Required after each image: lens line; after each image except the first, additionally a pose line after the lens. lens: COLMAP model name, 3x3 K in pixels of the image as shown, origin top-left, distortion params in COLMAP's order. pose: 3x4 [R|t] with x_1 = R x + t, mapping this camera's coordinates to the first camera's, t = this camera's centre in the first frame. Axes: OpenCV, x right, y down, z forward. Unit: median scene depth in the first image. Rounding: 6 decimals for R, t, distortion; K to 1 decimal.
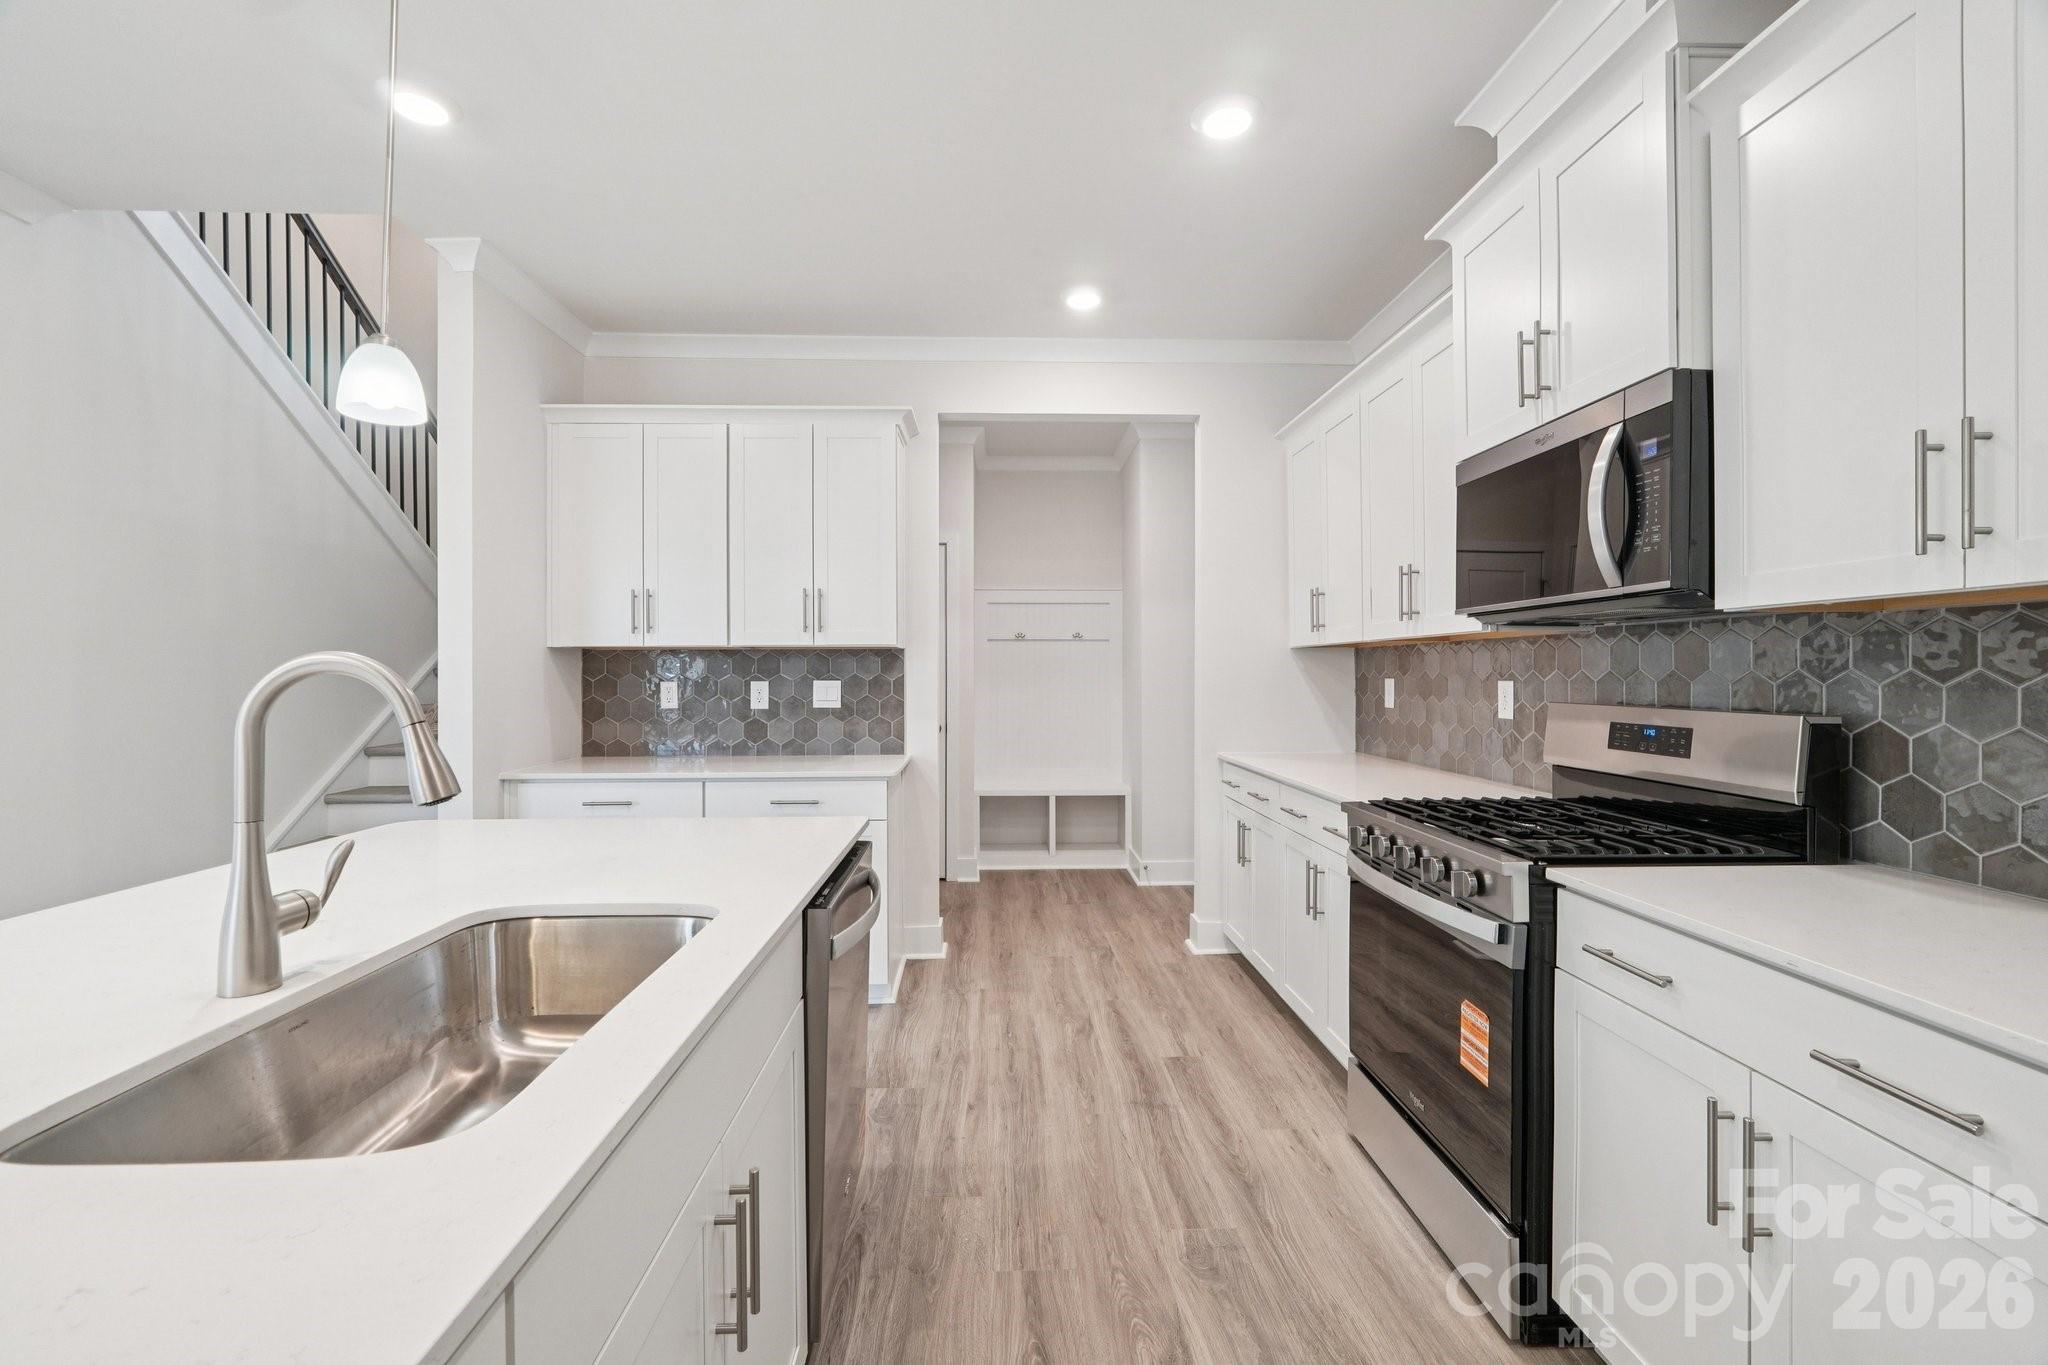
lens RADIAL K [[863.8, 0, 1017.3], [0, 863.8, 671.9], [0, 0, 1]] dist [-0.017821, 0.006633]
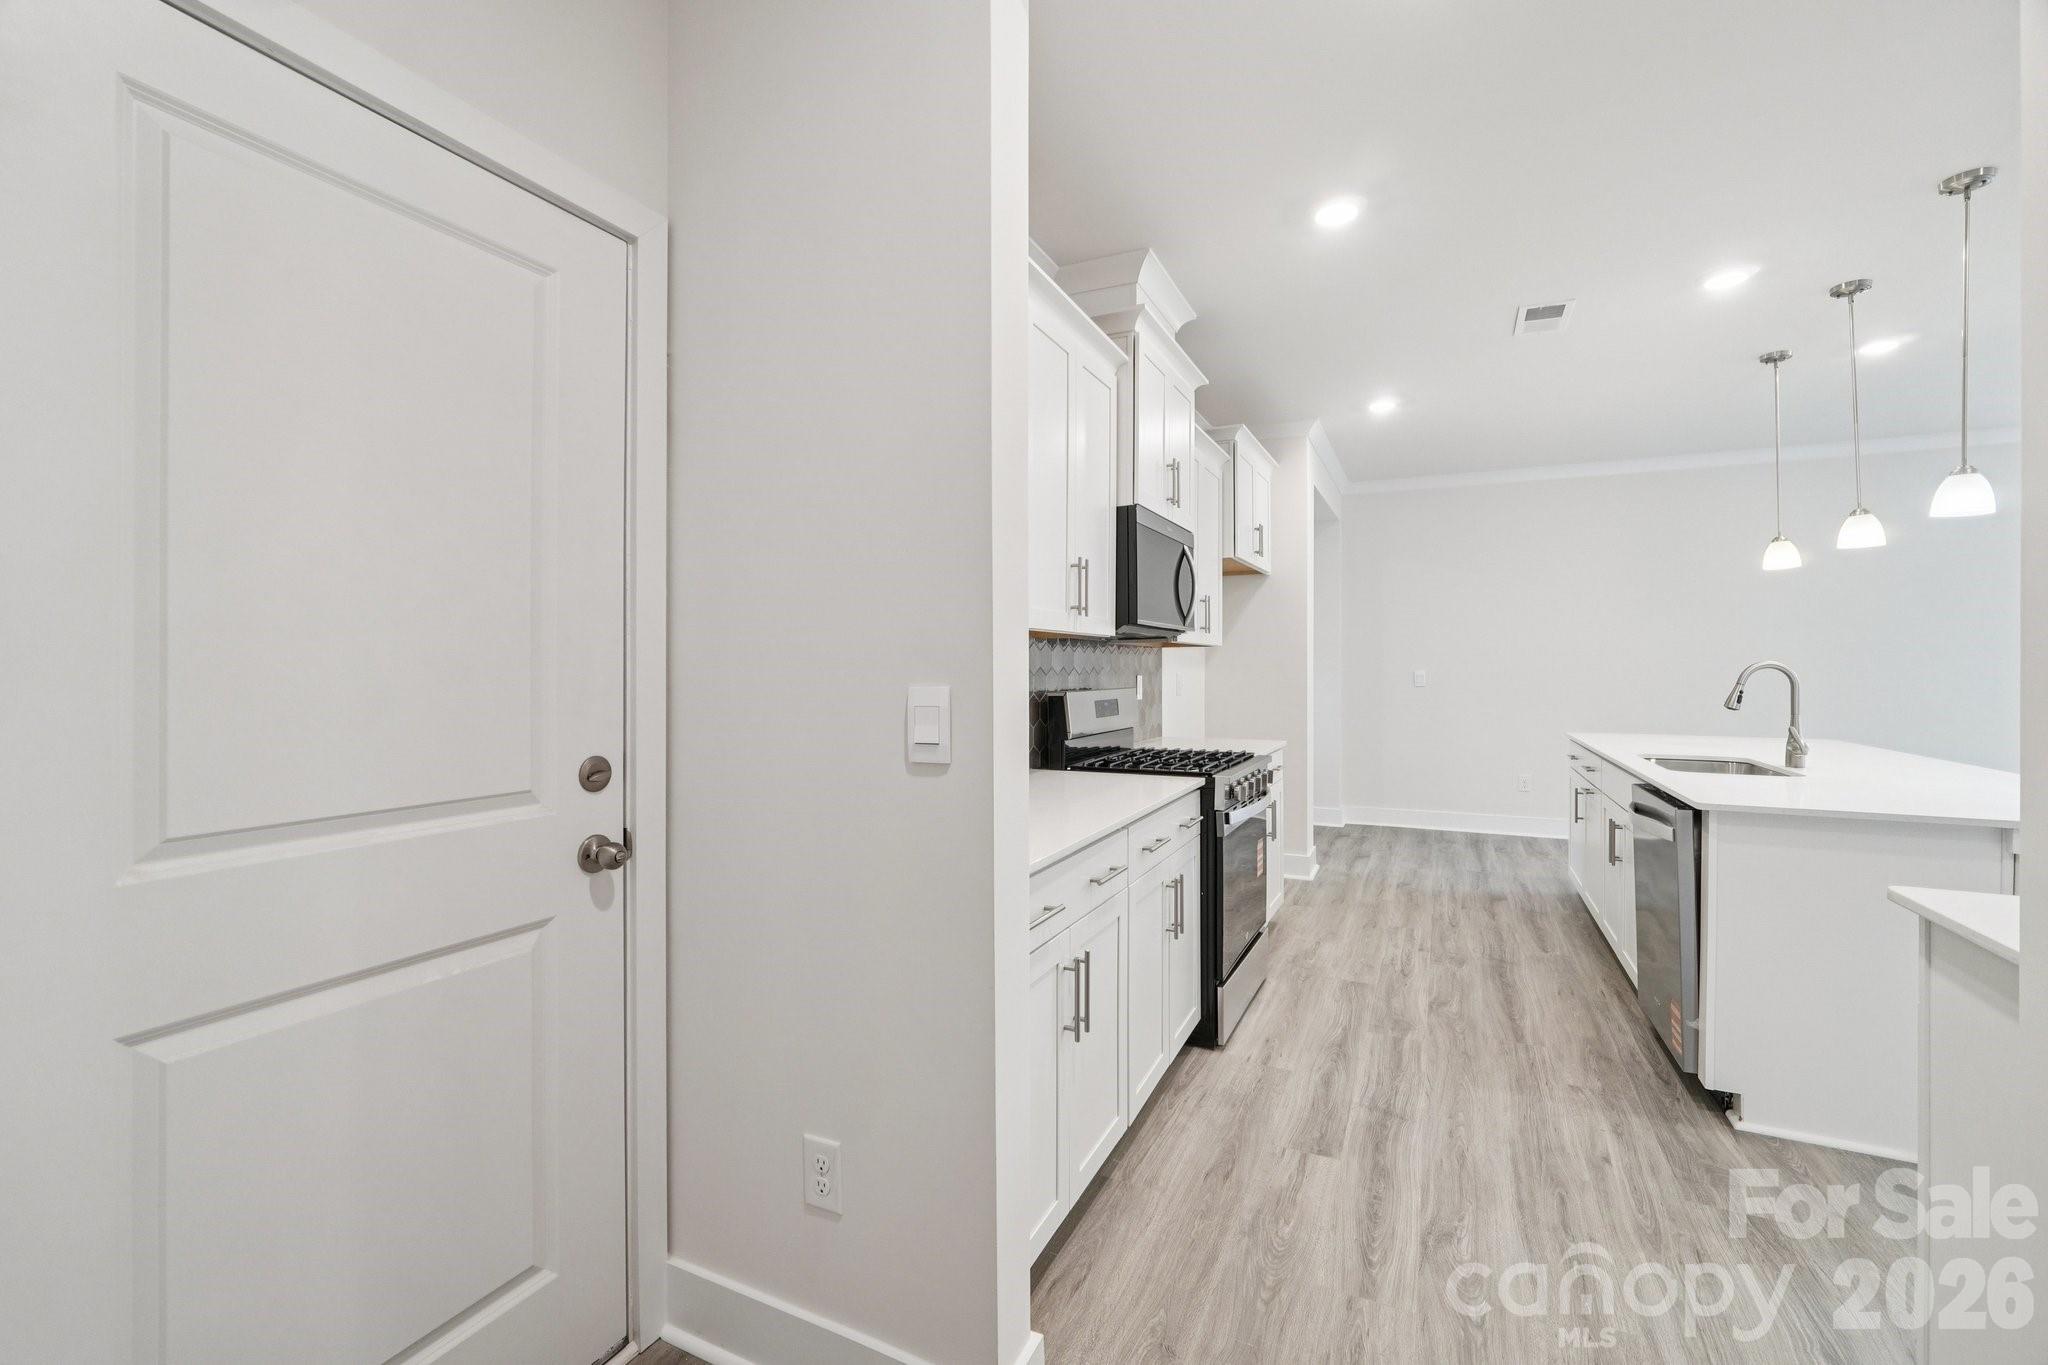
lens RADIAL K [[863.8, 0, 1018.1], [0, 863.8, 668.9], [0, 0, 1]] dist [-0.017821, 0.006633]
pose [[-0.882954, 0.002139, 0.469455, 0.060187], [0.002347, 0.999997, -0.000142, -0.000365], [-0.469454, 0.000977, -0.882956, 1.873119]]
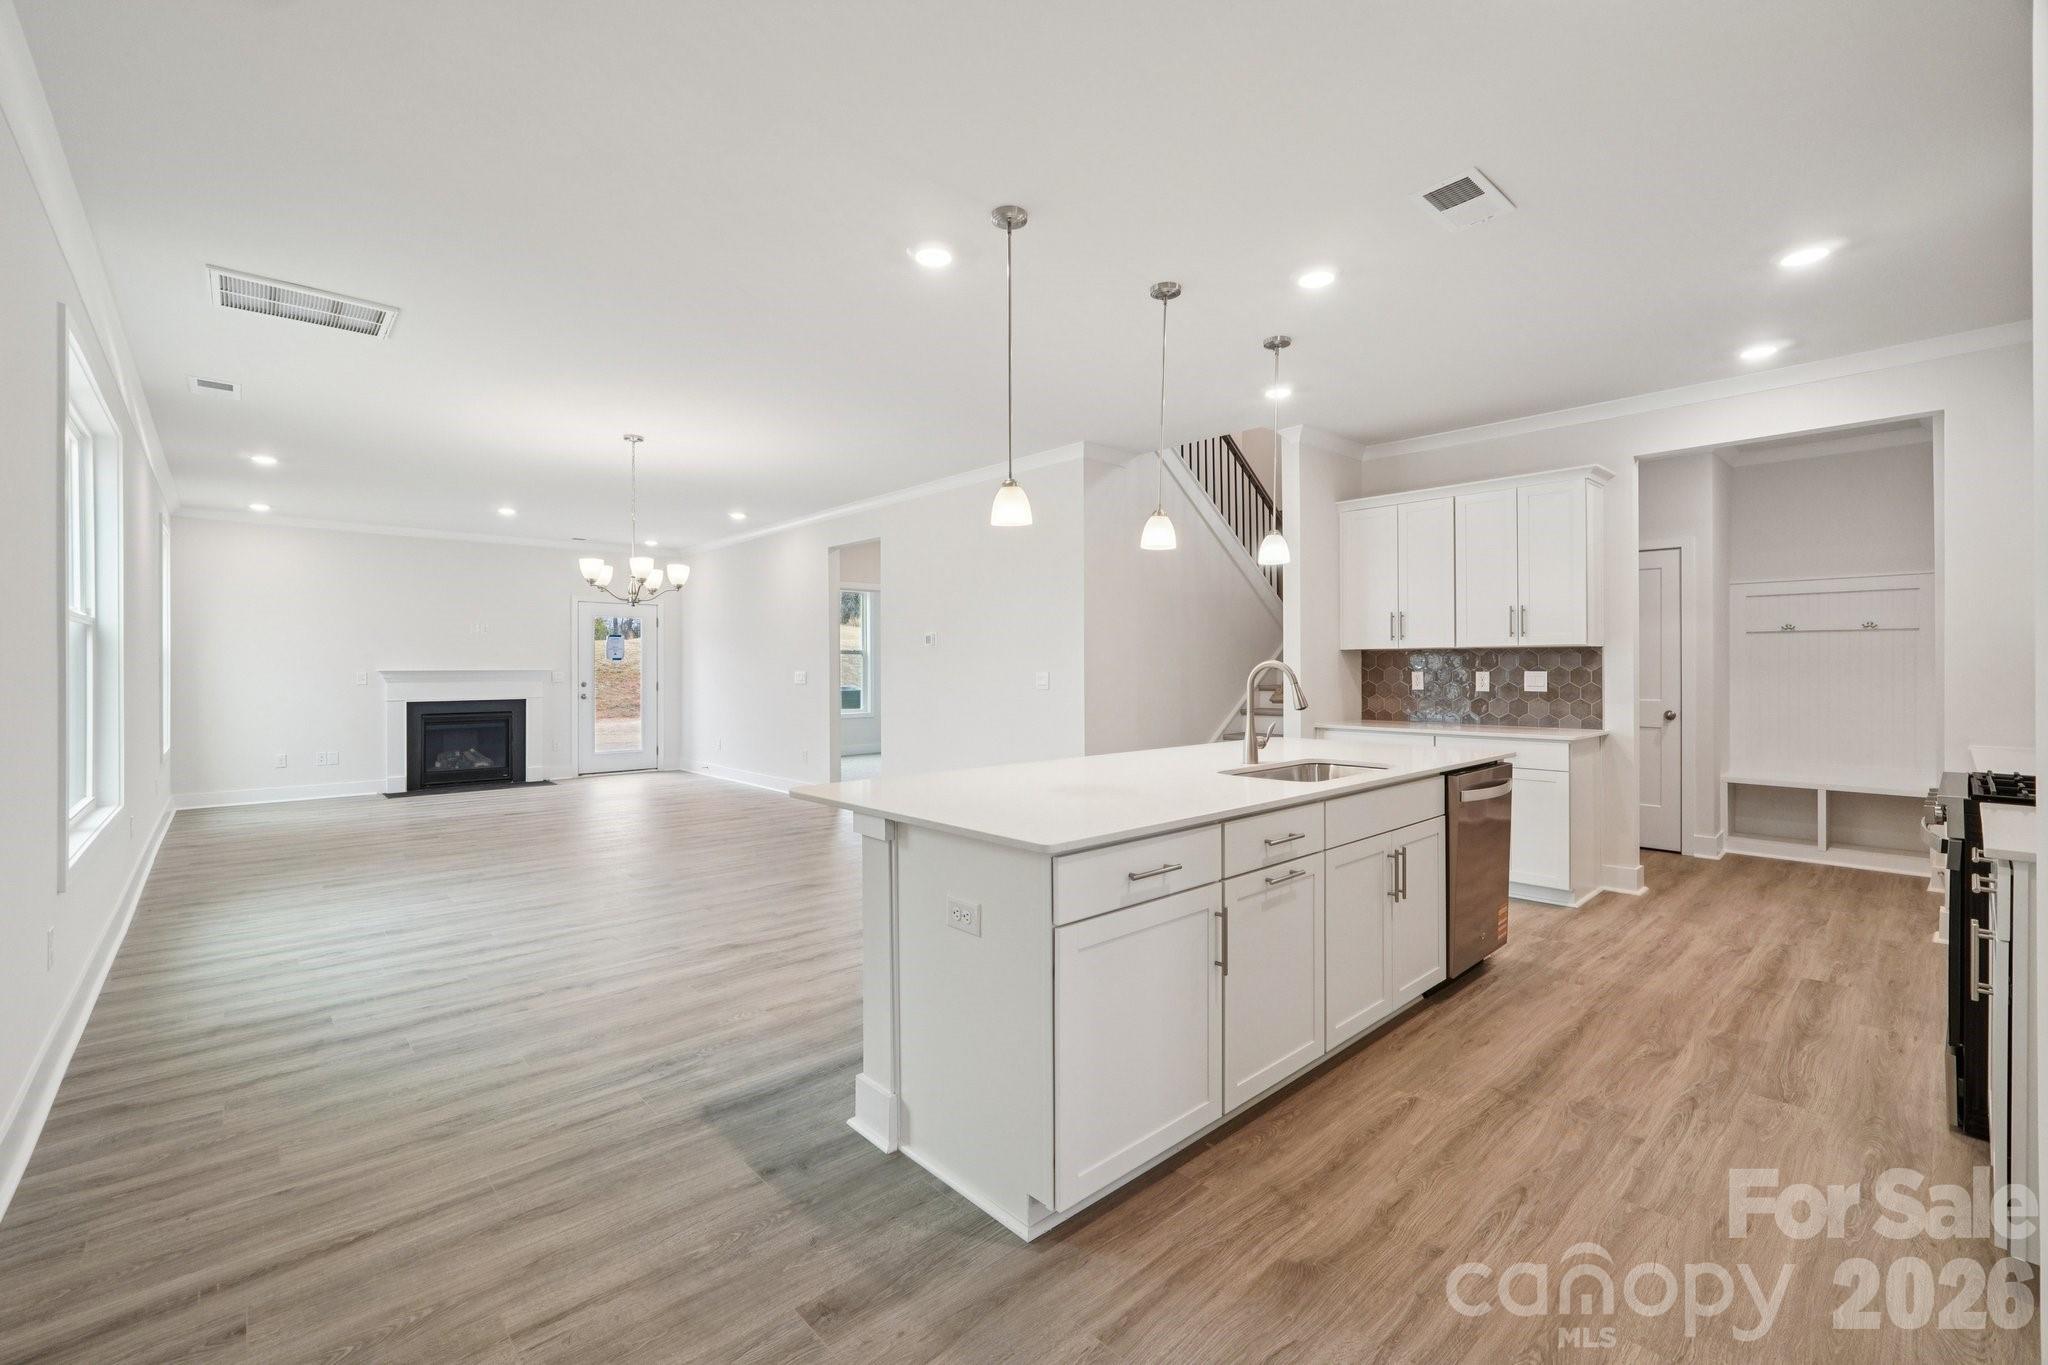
lens RADIAL K [[863.8, 0, 1018.7], [0, 863.8, 661.8], [0, 0, 1]] dist [-0.017821, 0.006633]
pose [[0.649706, -0.003010, -0.760180, 0.379665], [0.001495, 0.999995, -0.002682, -0.003589], [0.760184, 0.000606, 0.649707, -0.666496]]
